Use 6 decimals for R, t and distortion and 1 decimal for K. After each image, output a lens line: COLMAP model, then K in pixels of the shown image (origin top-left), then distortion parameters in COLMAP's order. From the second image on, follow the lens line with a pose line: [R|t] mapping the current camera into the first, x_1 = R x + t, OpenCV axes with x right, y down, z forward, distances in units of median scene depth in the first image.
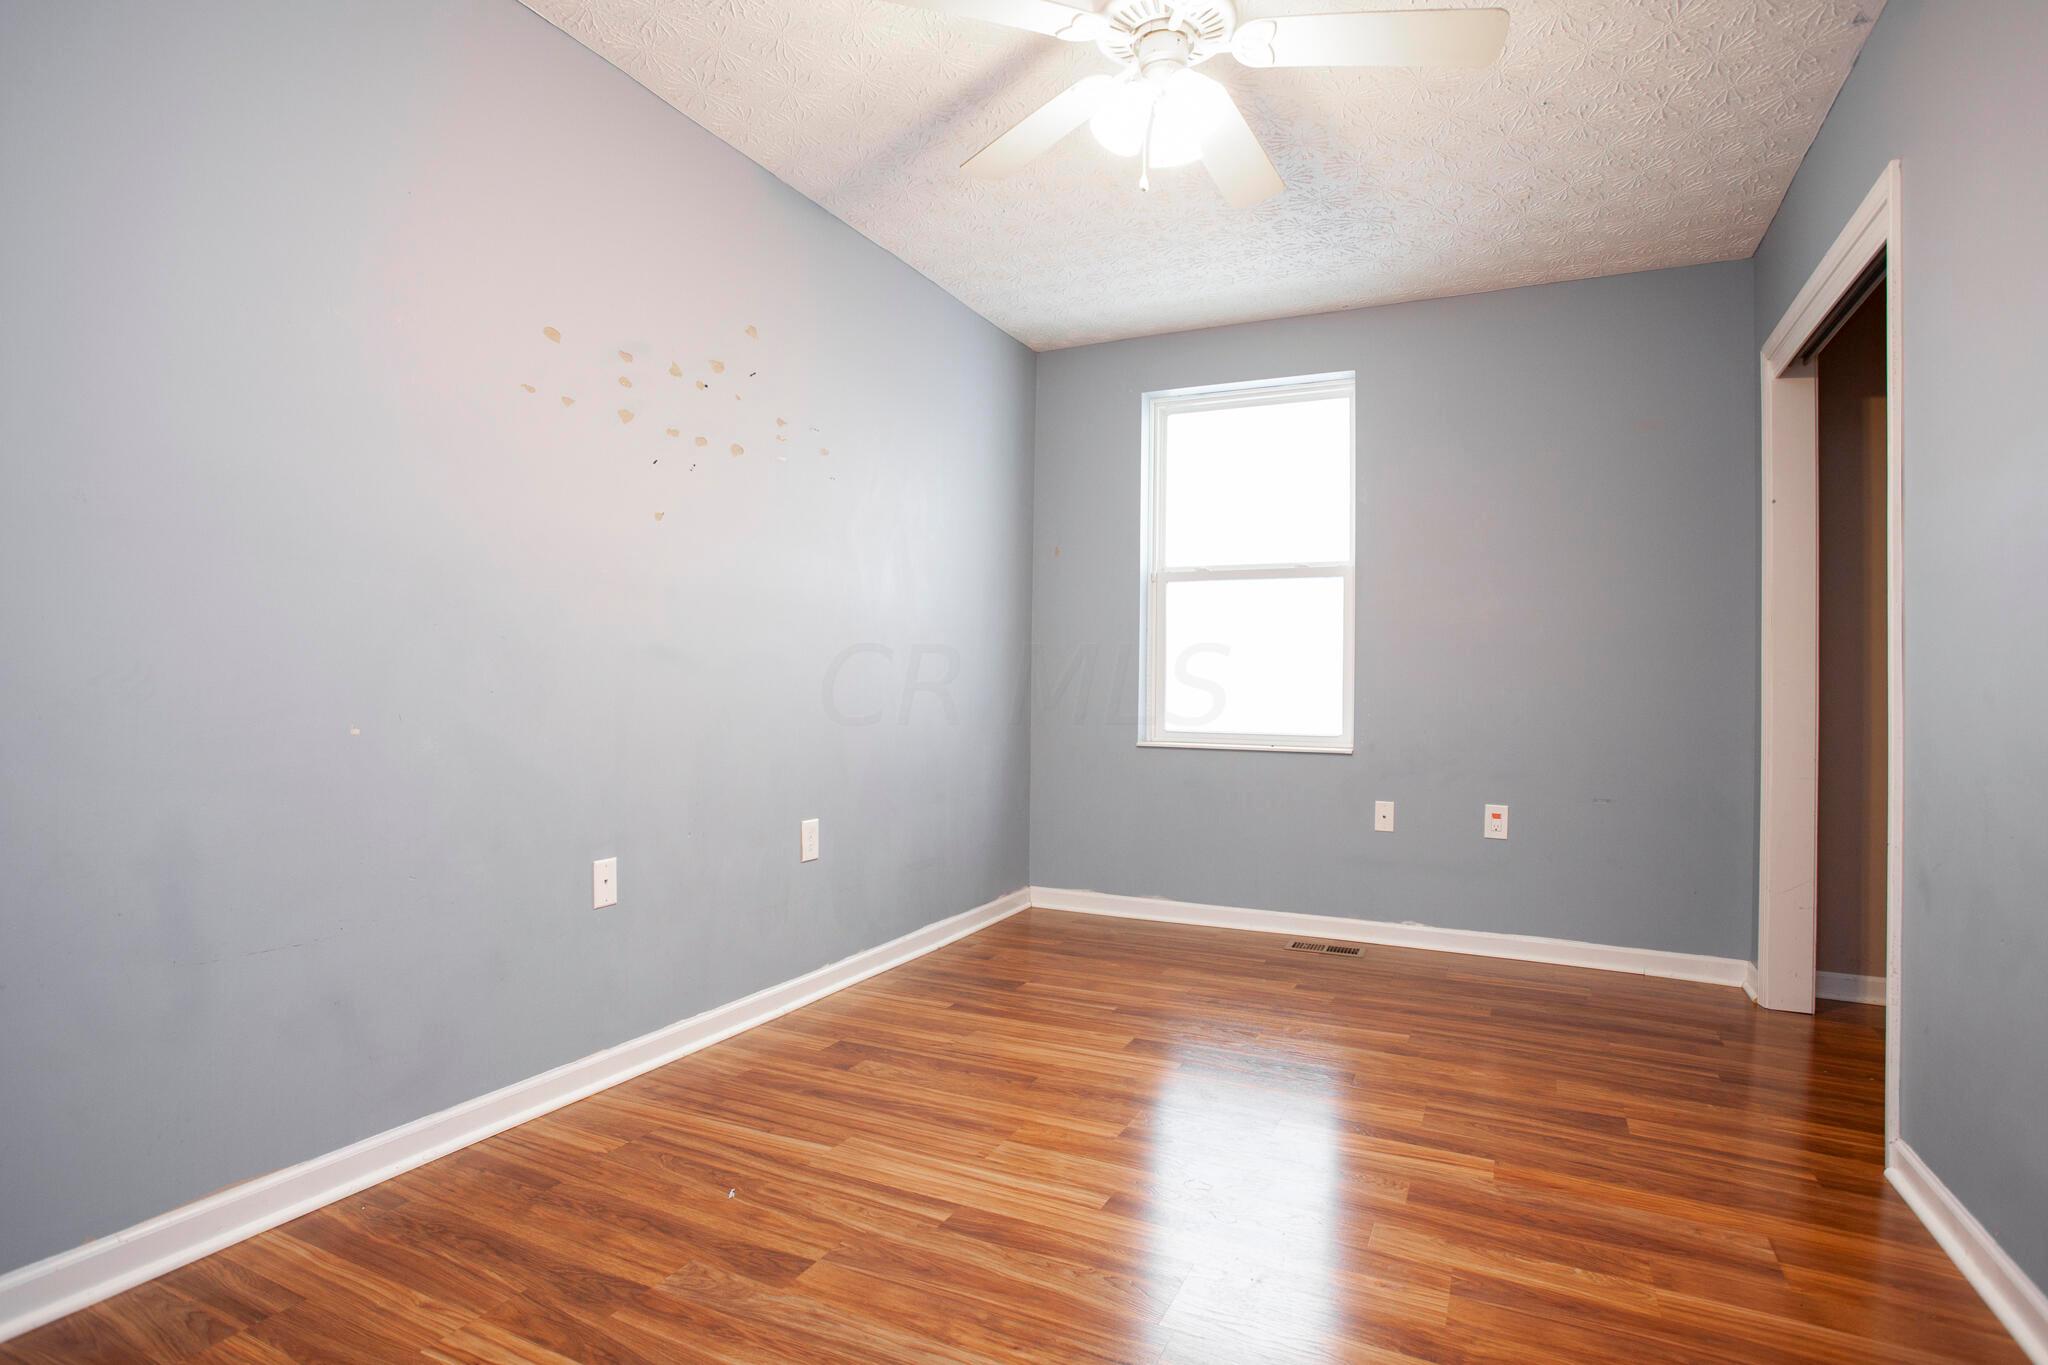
lens RADIAL K [[1002.1, 0, 1027.6], [0, 1002.1, 679.4], [0, 0, 1]] dist [-0.076188, 0.029849]
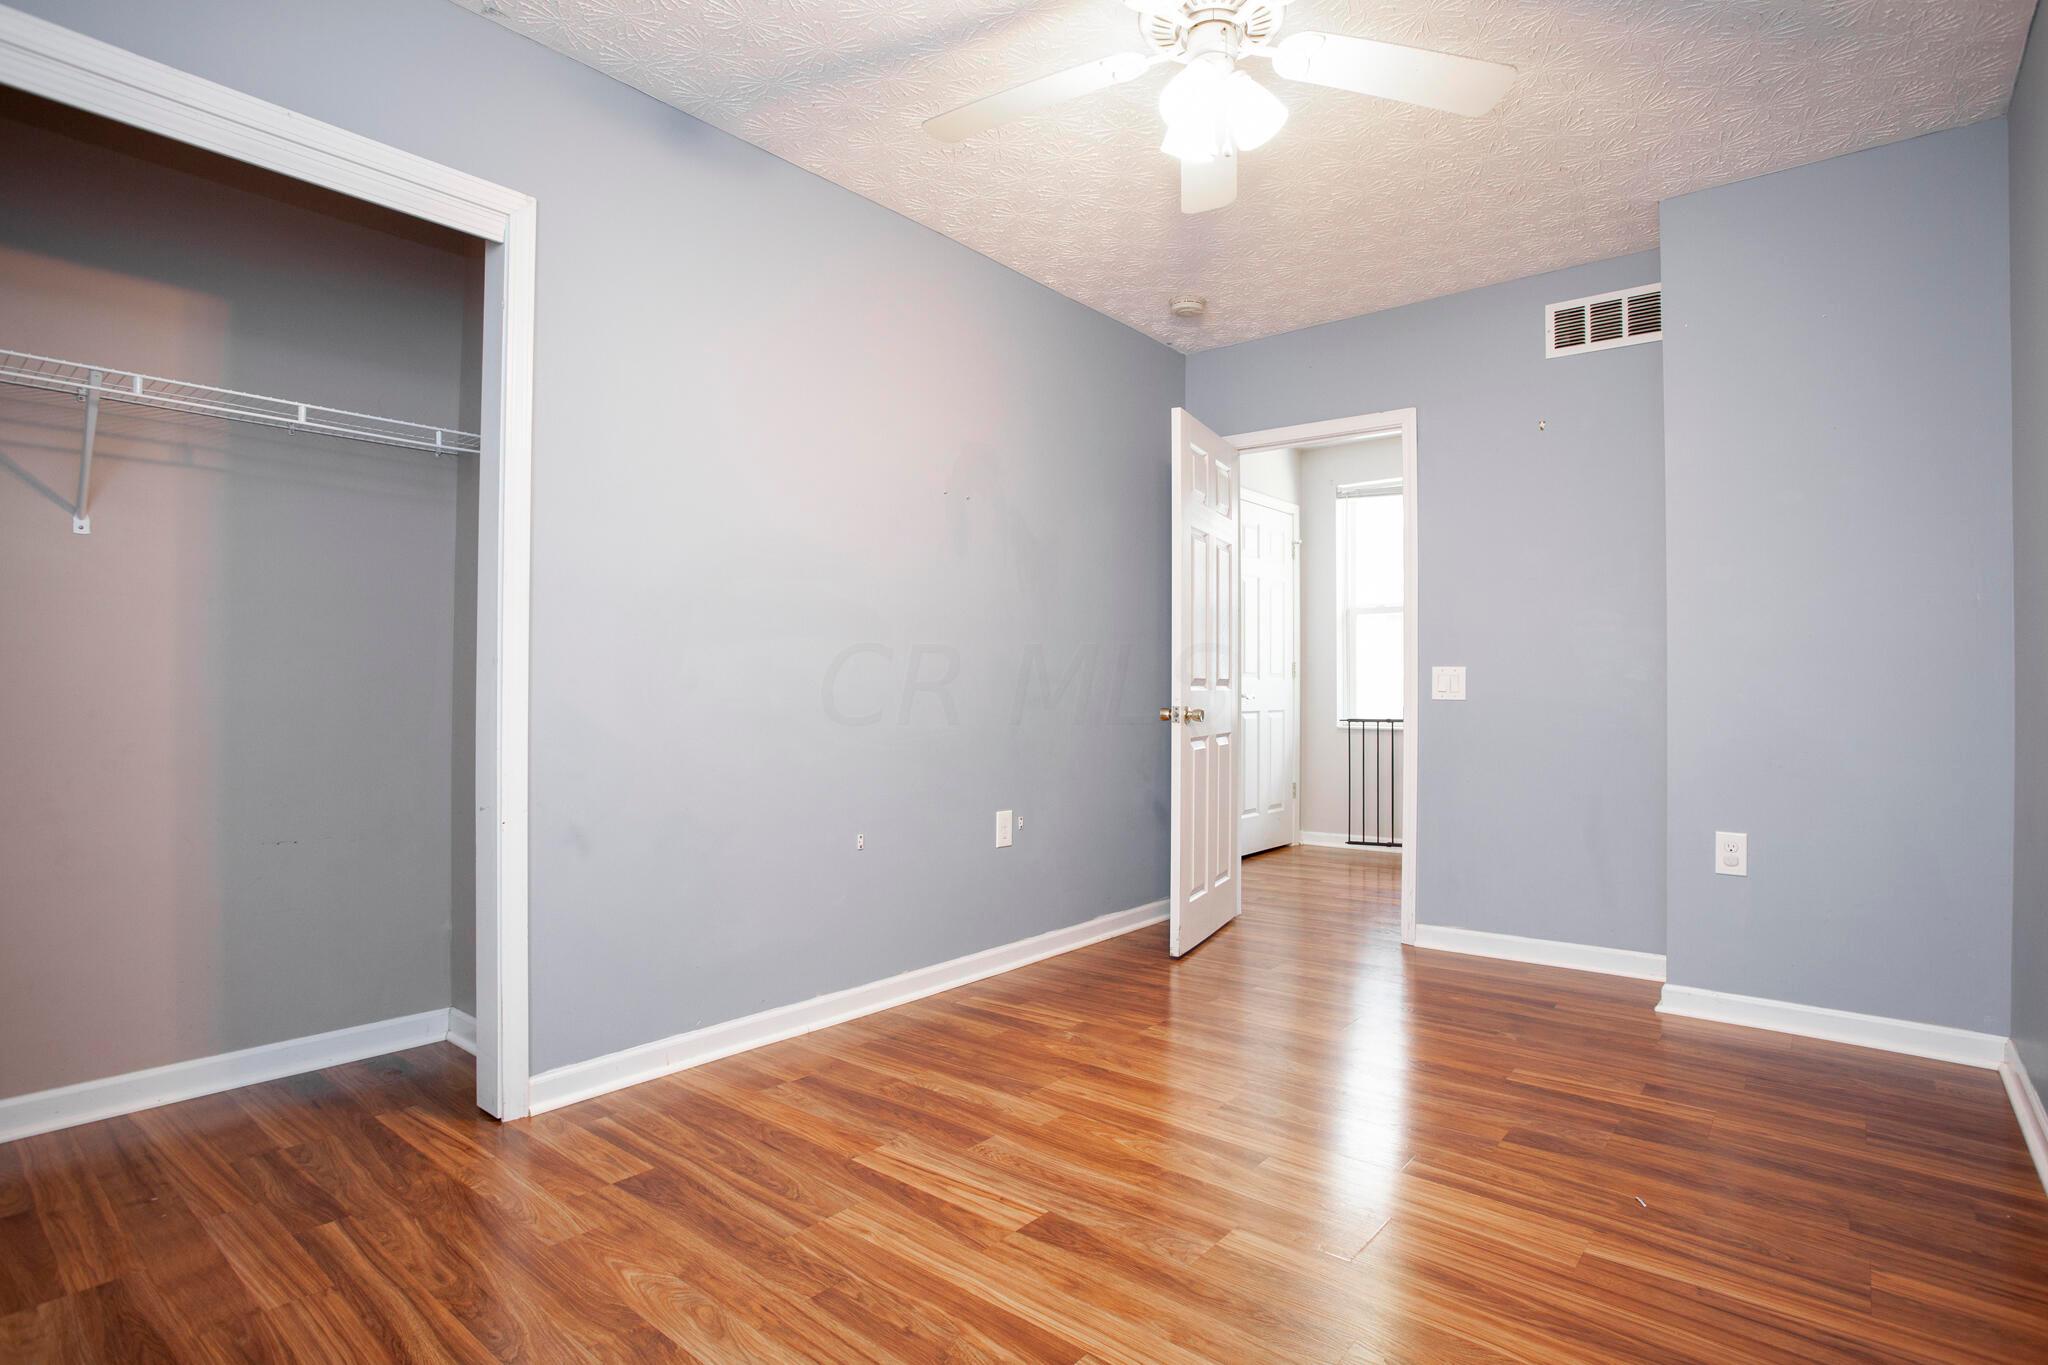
lens RADIAL K [[1002.1, 0, 1027.6], [0, 1002.1, 679.4], [0, 0, 1]] dist [-0.076188, 0.029849]
pose [[-0.966659, -0.014627, 0.255650, 0.058555], [-0.019825, 0.999646, -0.017767, 0.018725], [-0.255299, -0.022243, -0.966606, 2.027873]]
